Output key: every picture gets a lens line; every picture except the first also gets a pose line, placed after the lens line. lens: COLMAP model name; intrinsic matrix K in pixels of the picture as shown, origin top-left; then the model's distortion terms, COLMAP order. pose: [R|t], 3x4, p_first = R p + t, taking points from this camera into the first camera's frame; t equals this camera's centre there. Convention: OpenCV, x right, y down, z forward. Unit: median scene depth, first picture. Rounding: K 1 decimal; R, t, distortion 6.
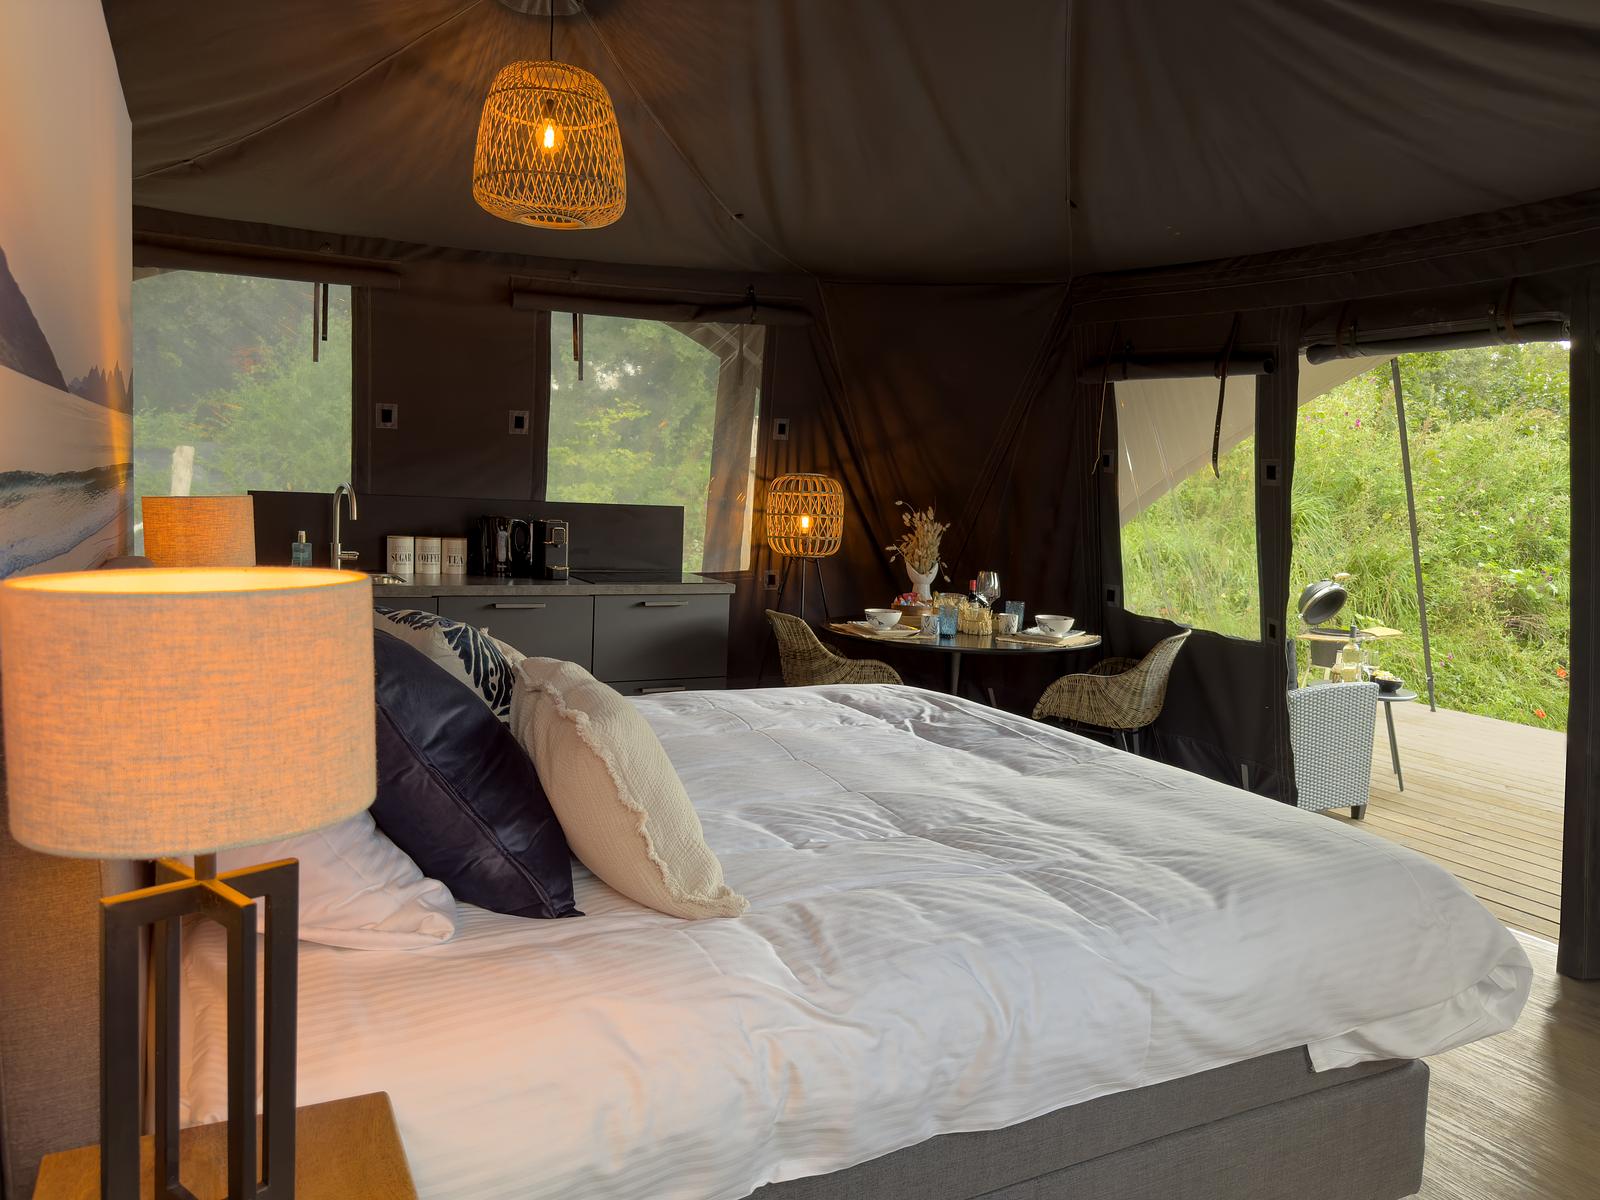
lens RADIAL K [[1131.0, 0, 800.0], [0, 1131.0, 600.0], [0, 0, 1]] dist [0.092701, -0.139167]
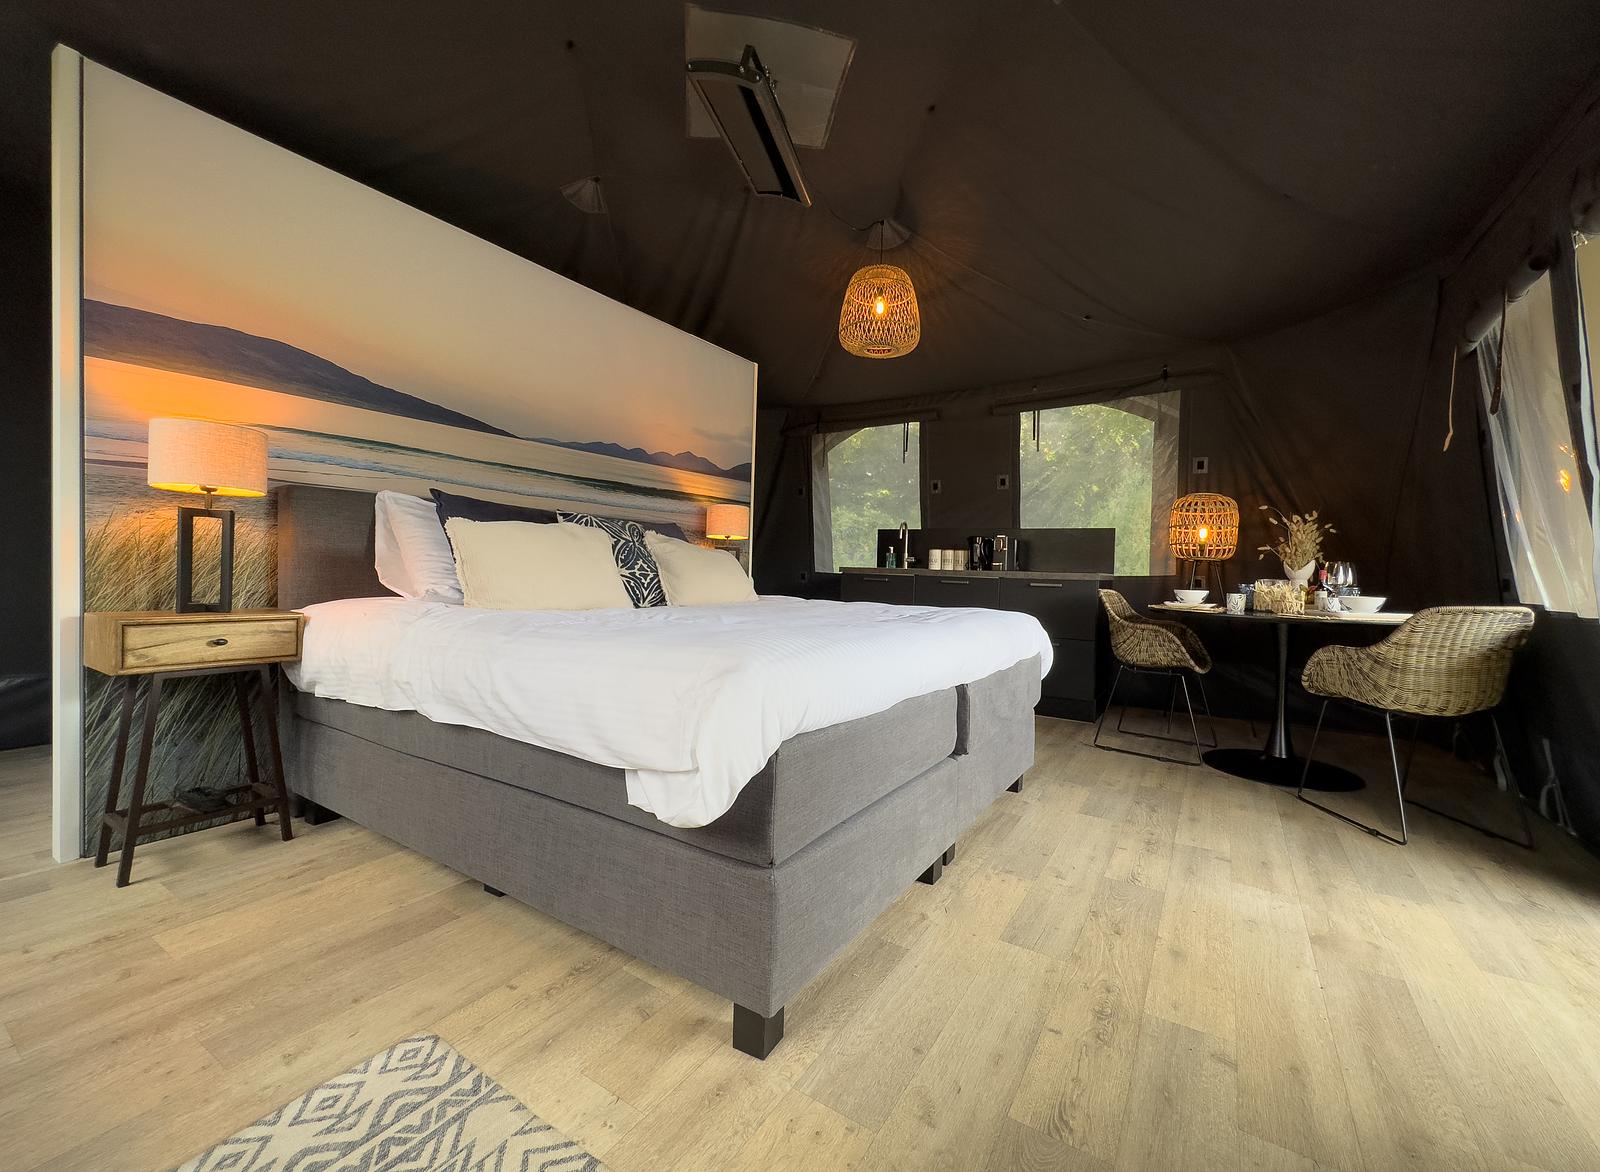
lens RADIAL K [[633.8, 0, 800.0], [0, 633.8, 586.0], [0, 0, 1]] dist [0.000192, -0.000072]
pose [[0.496595, 0.005730, -0.867964, 0.428893], [-0.101335, 0.993523, -0.051419, 0.077295], [0.862047, 0.113489, 0.493959, 0.304741]]
